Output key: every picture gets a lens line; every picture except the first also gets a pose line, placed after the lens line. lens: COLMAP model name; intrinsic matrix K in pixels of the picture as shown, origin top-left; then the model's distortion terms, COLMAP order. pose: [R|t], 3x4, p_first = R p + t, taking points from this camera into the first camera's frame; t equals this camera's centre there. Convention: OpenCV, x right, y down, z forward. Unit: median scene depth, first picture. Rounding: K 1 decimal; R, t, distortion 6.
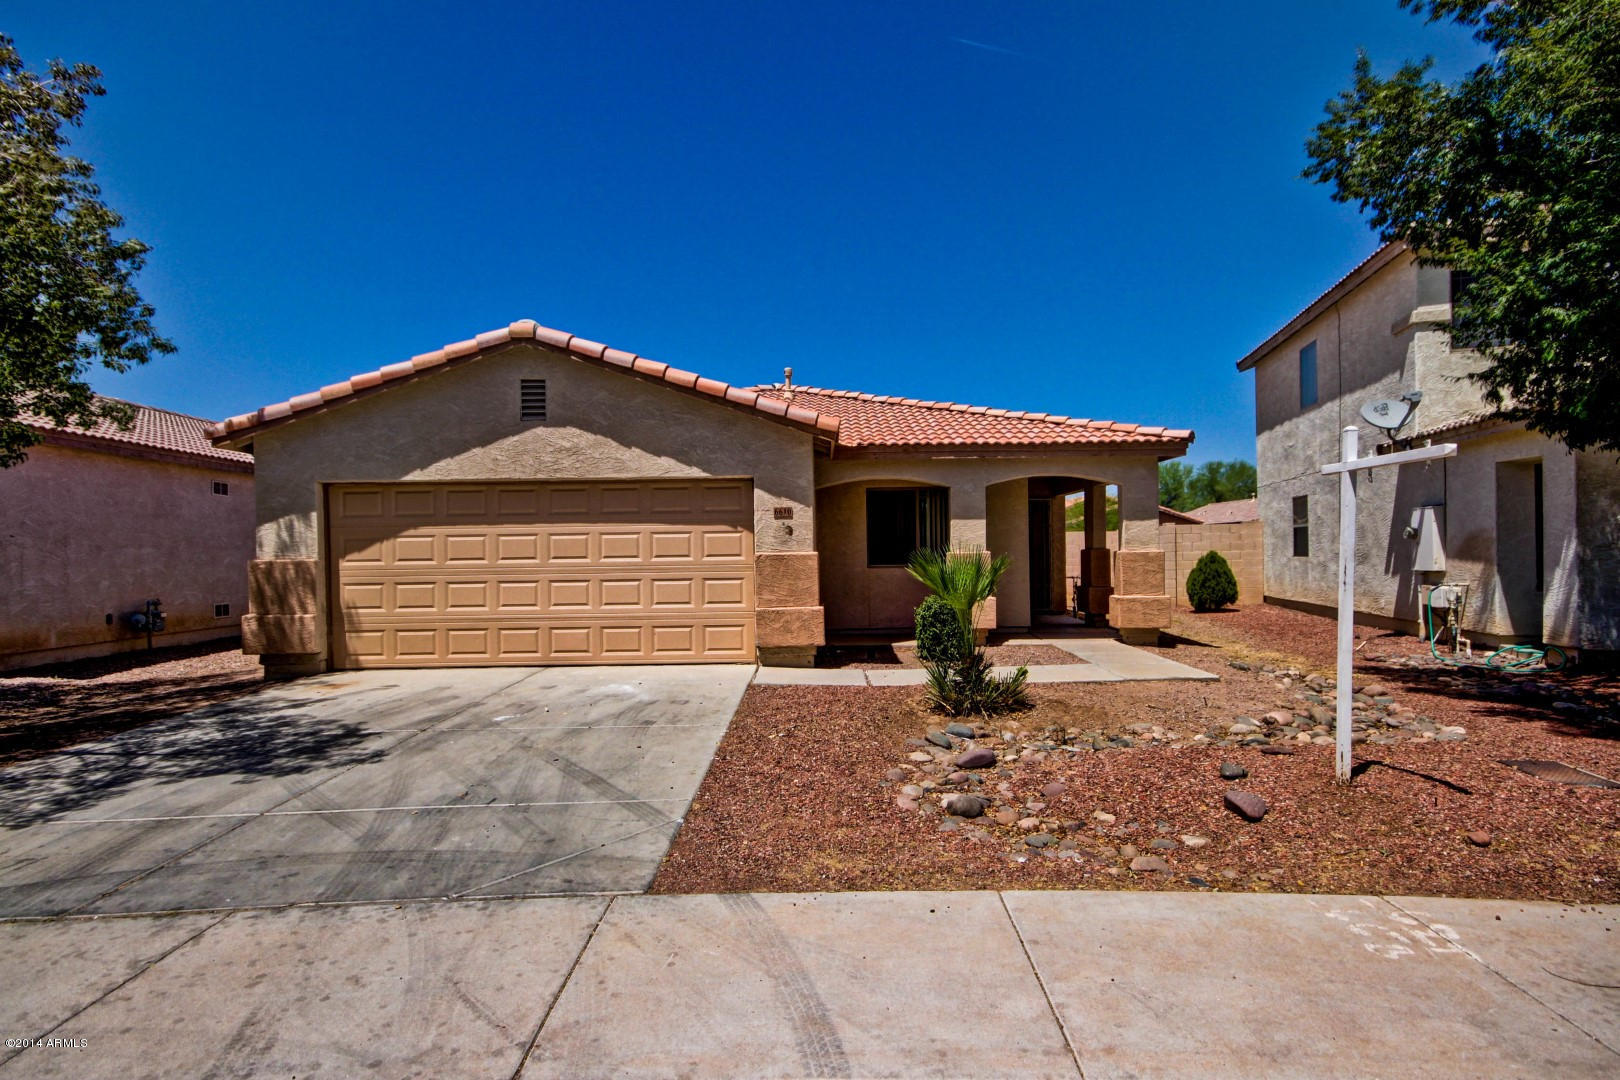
lens RADIAL K [[800.4, 0, 810.0], [0, 800.4, 540.0], [0, 0, 1]] dist [0.031074, 0.000055]
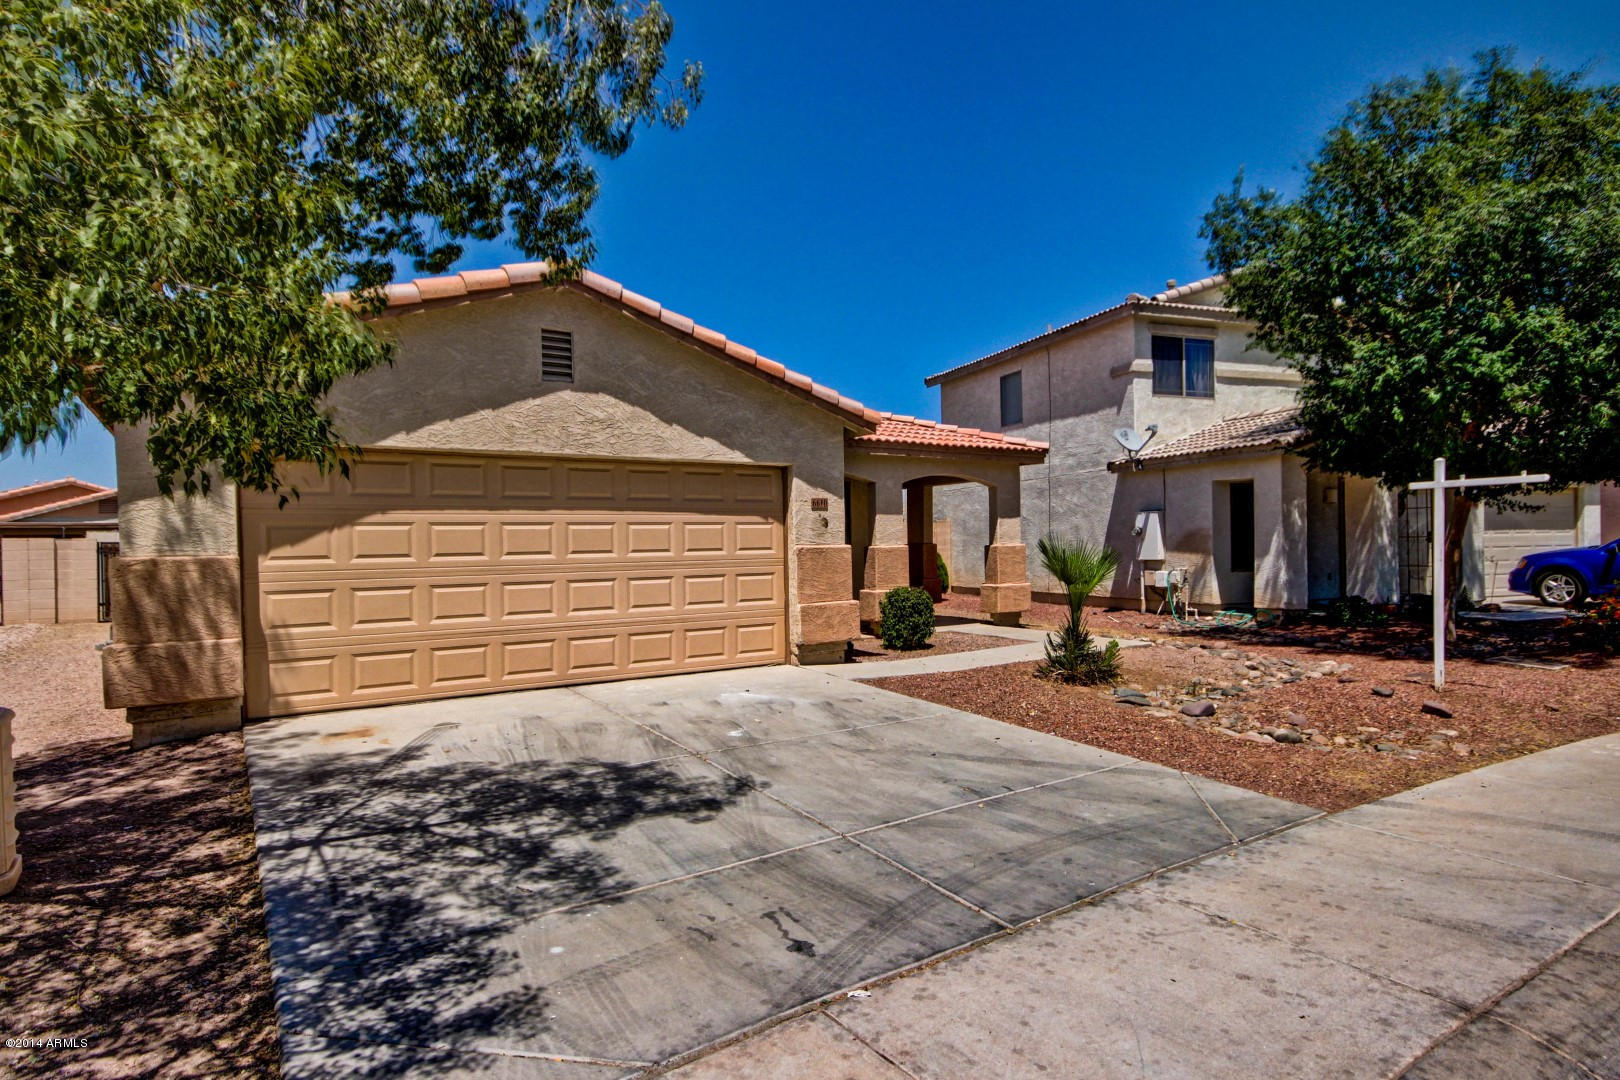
lens RADIAL K [[898.5, 0, 810.0], [0, 898.5, 540.0], [0, 0, 1]] dist [0.039526, 0.000494]
pose [[0.828665, 0.003042, 0.559736, -0.640237], [-0.003807, 0.999993, 0.000201, 0.008764], [-0.559732, -0.002298, 0.828671, 0.110482]]
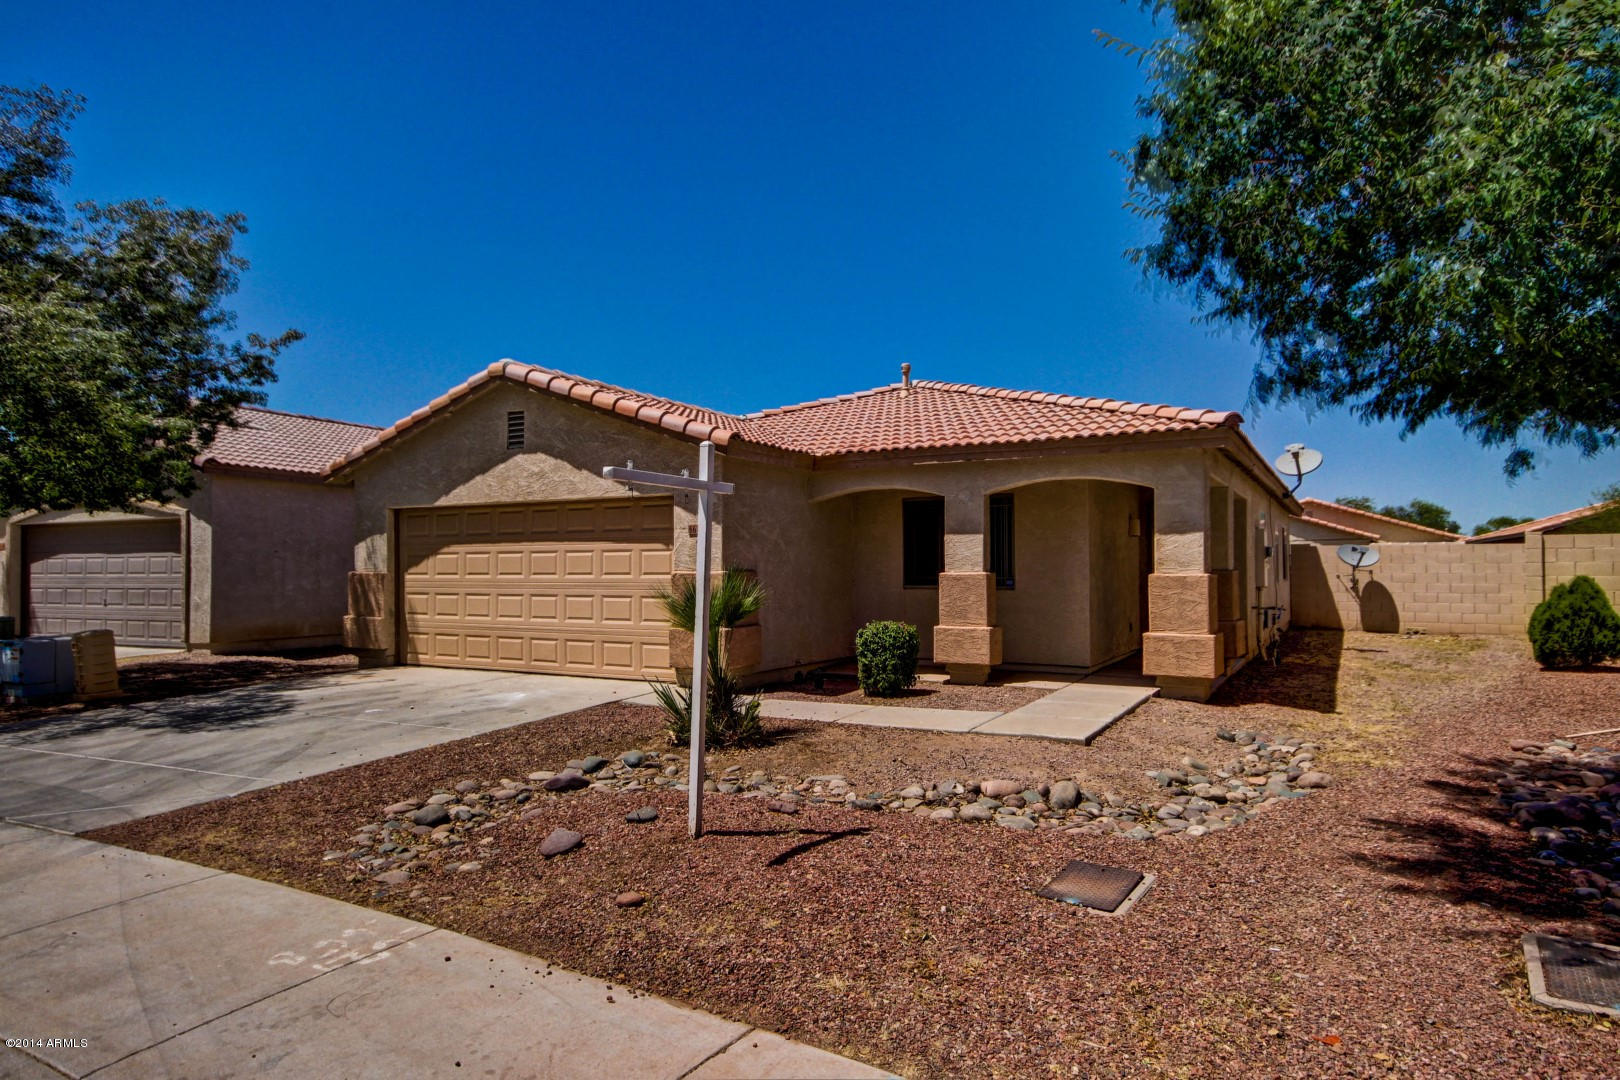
lens RADIAL K [[920.7, 0, 810.0], [0, 920.7, 540.0], [0, 0, 1]] dist [0.024429, 0.000138]
pose [[0.878523, -0.004138, -0.477682, 0.614422], [-0.001992, 0.999922, -0.012325, -0.008752], [0.477696, 0.011779, 0.878446, 0.082892]]
